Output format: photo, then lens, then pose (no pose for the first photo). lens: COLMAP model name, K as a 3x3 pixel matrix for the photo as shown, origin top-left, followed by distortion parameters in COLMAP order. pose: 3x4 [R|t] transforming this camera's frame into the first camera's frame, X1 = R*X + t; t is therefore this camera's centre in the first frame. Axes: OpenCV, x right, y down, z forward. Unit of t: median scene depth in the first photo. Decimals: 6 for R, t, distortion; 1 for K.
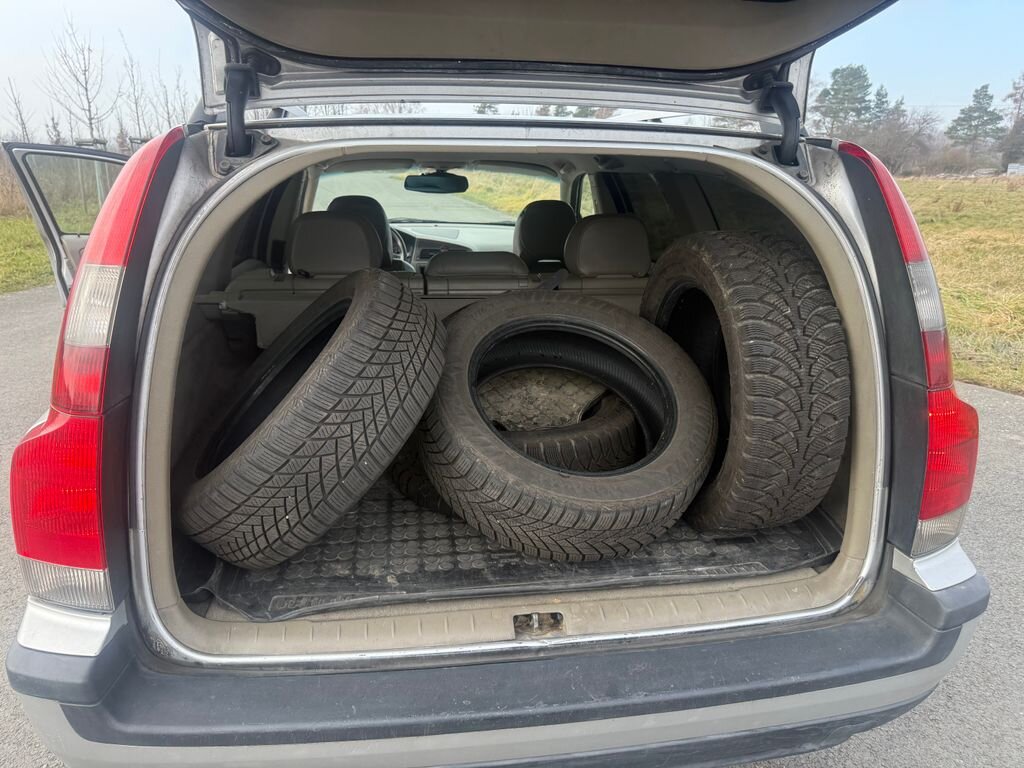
lens RADIAL K [[740.0, 0, 512.0], [0, 740.0, 384.0], [0, 0, 1]] dist [0.055073, -0.052808]
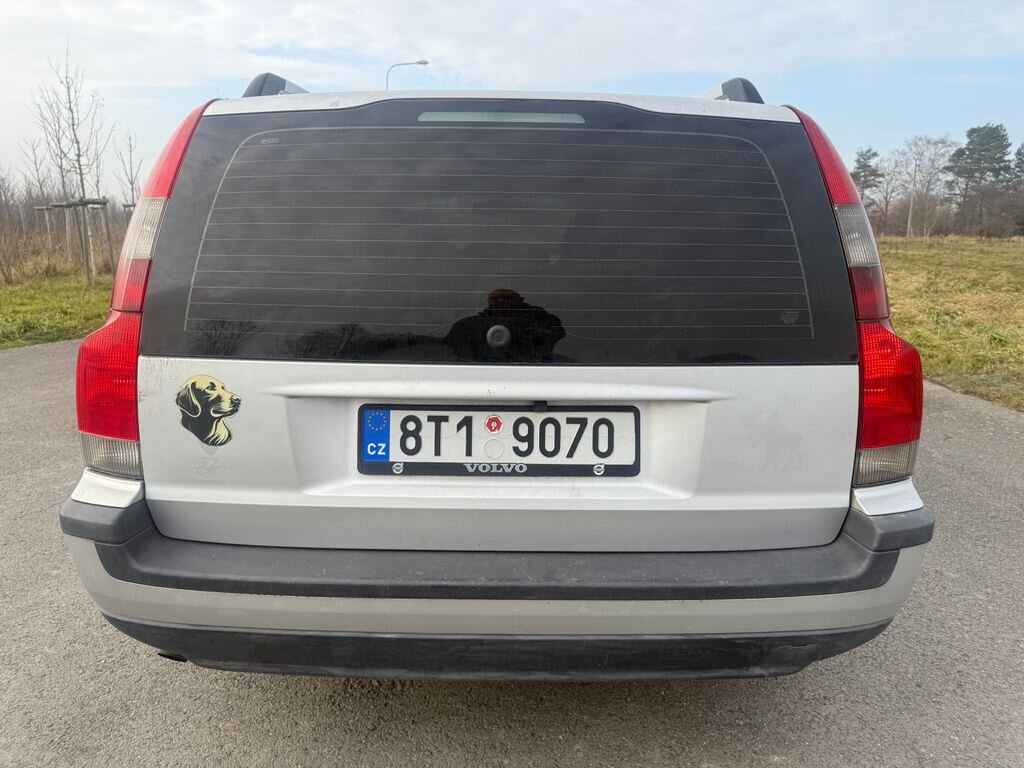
lens RADIAL K [[740.0, 0, 512.0], [0, 740.0, 384.0], [0, 0, 1]] dist [0.055073, -0.052808]
pose [[0.988034, 0.025984, -0.152029, 0.205262], [-0.038897, 0.995824, -0.082595, 0.184187], [0.149248, 0.087520, 0.984919, -0.113289]]
